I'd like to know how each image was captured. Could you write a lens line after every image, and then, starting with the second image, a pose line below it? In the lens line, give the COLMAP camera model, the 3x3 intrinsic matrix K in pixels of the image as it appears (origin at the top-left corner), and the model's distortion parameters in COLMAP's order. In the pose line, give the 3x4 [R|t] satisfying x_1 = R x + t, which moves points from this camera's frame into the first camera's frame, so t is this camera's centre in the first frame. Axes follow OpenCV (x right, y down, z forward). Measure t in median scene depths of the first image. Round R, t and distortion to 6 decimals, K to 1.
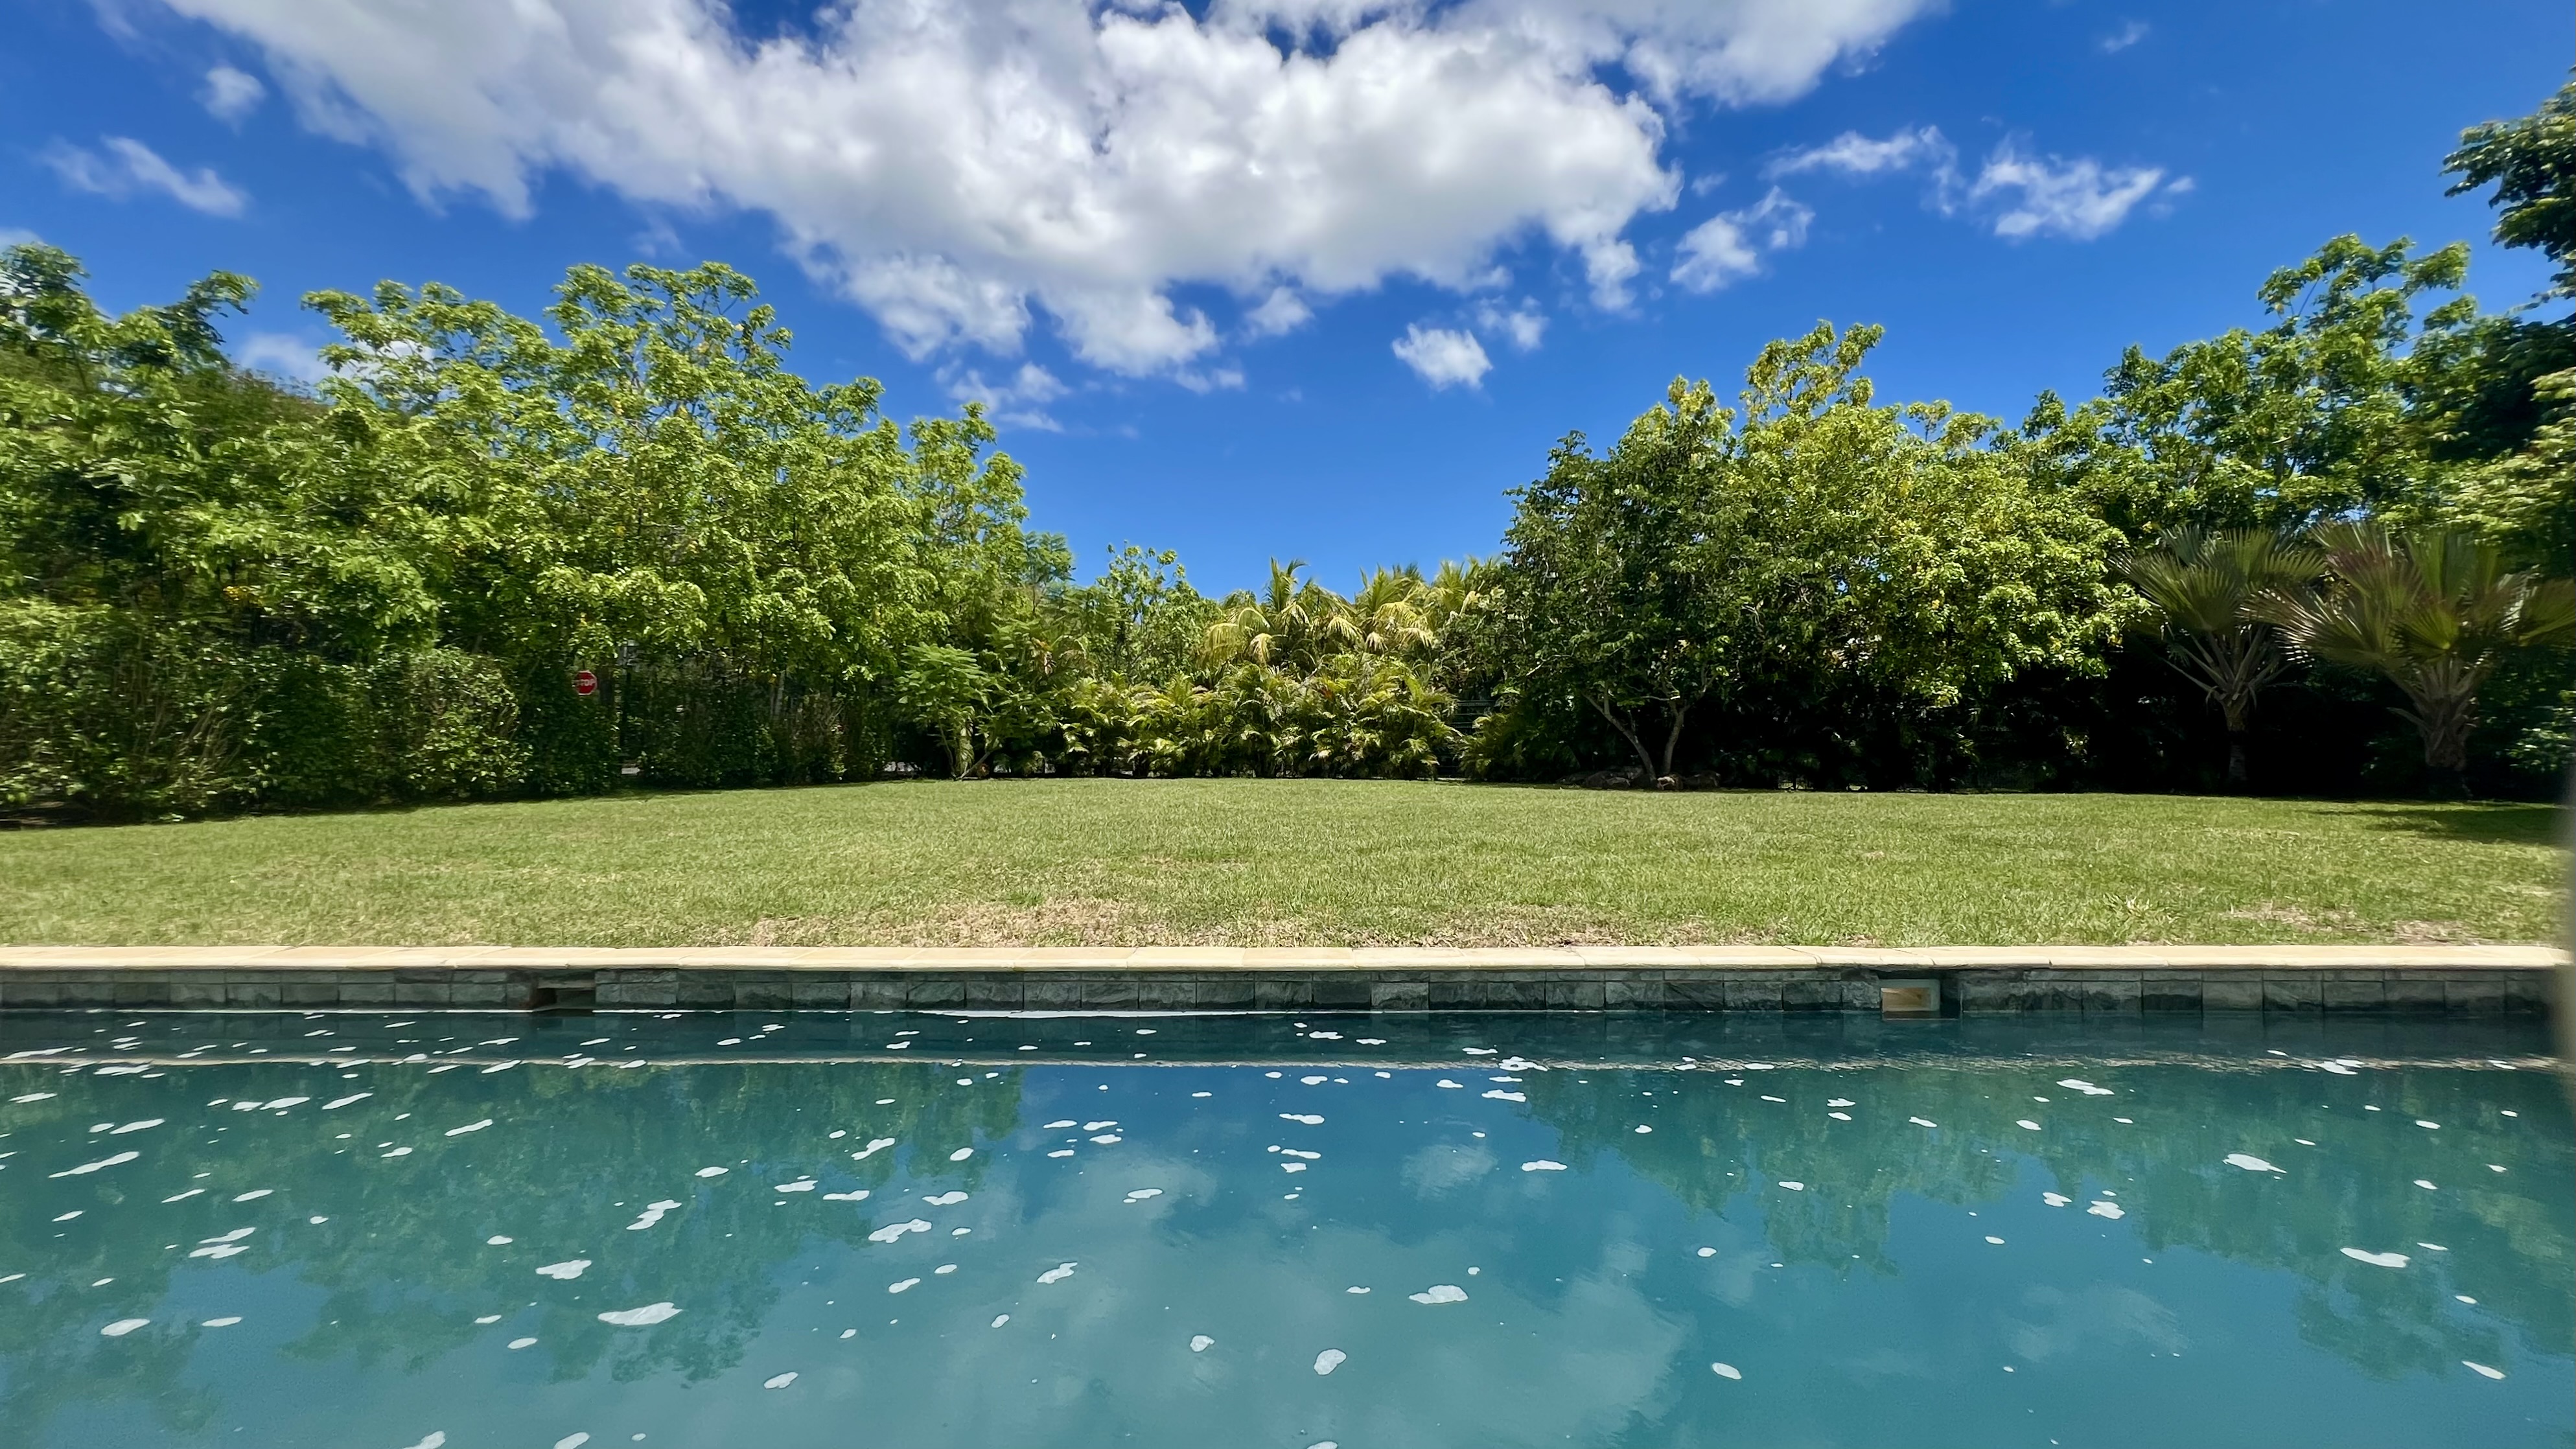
lens RADIAL K [[1043.6, 0, 1288.0], [0, 1043.6, 724.5], [0, 0, 1]] dist [-0.004685, -0.000592]
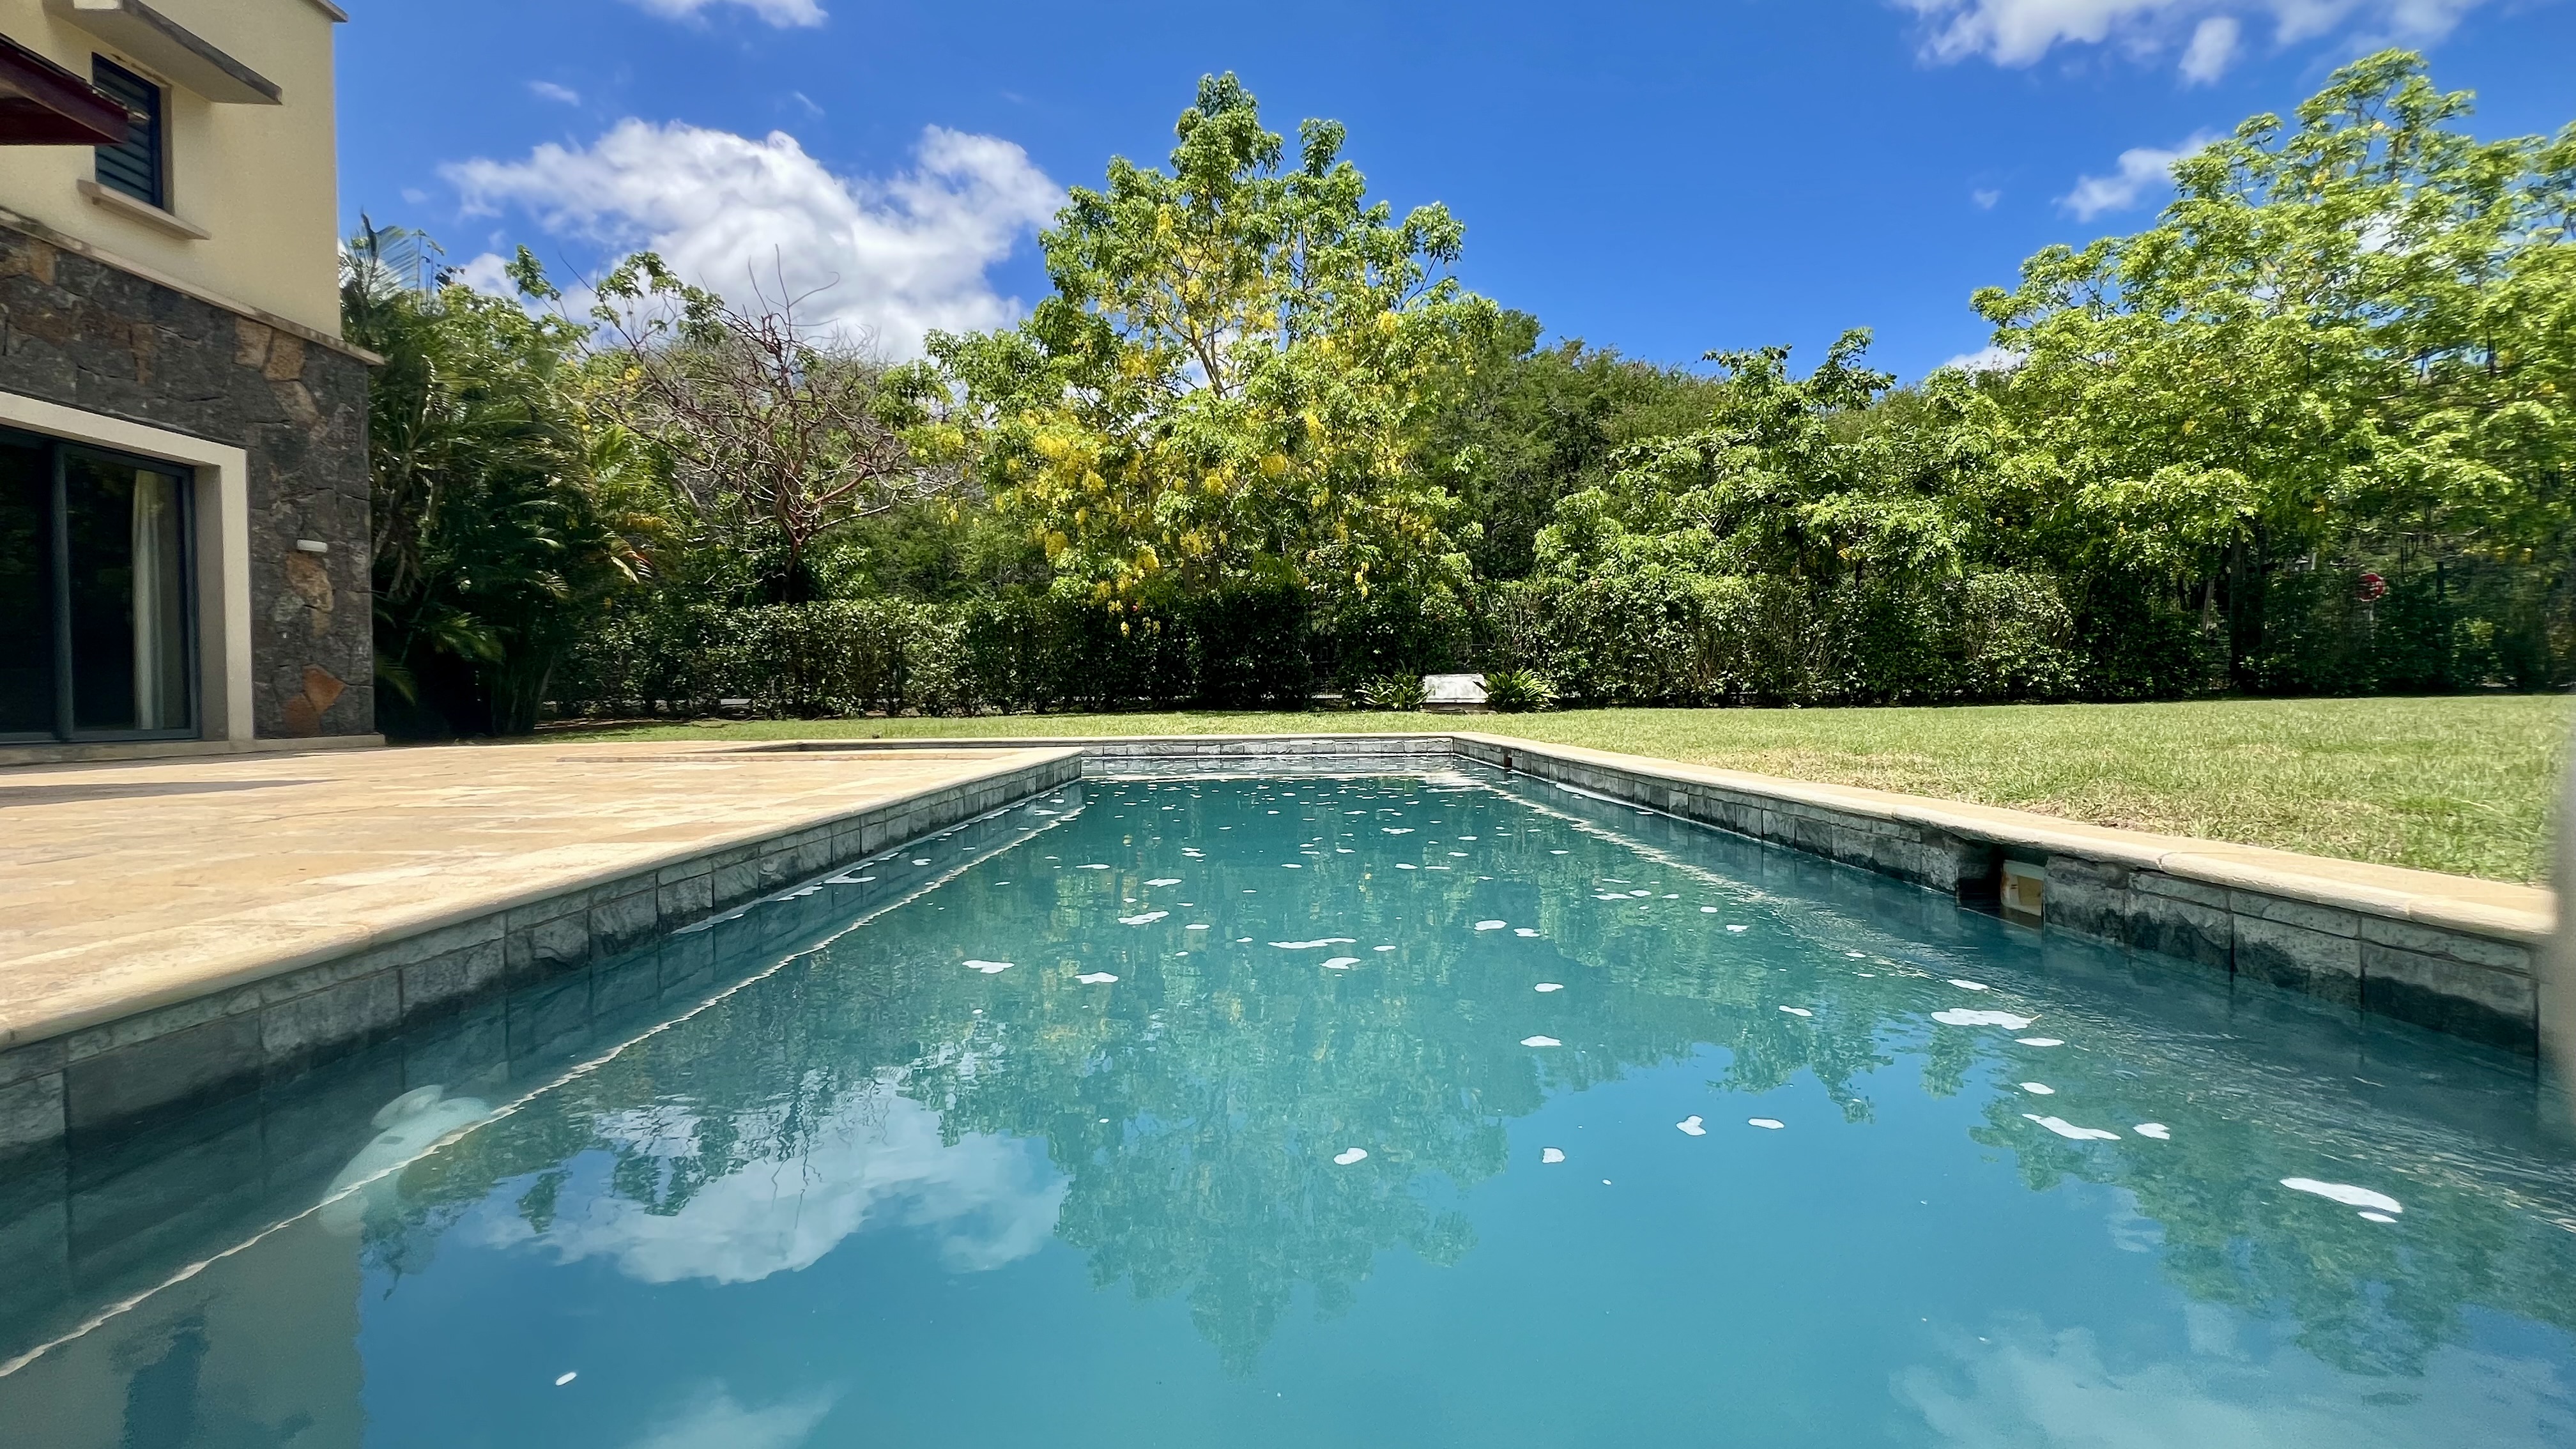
lens RADIAL K [[1043.6, 0, 1288.0], [0, 1043.6, 724.5], [0, 0, 1]] dist [-0.004685, -0.000592]
pose [[0.031278, 0.024296, -0.999215, 0.252106], [0.041803, 0.998798, 0.025594, 0.025026], [0.998636, -0.042571, 0.030225, 0.107793]]
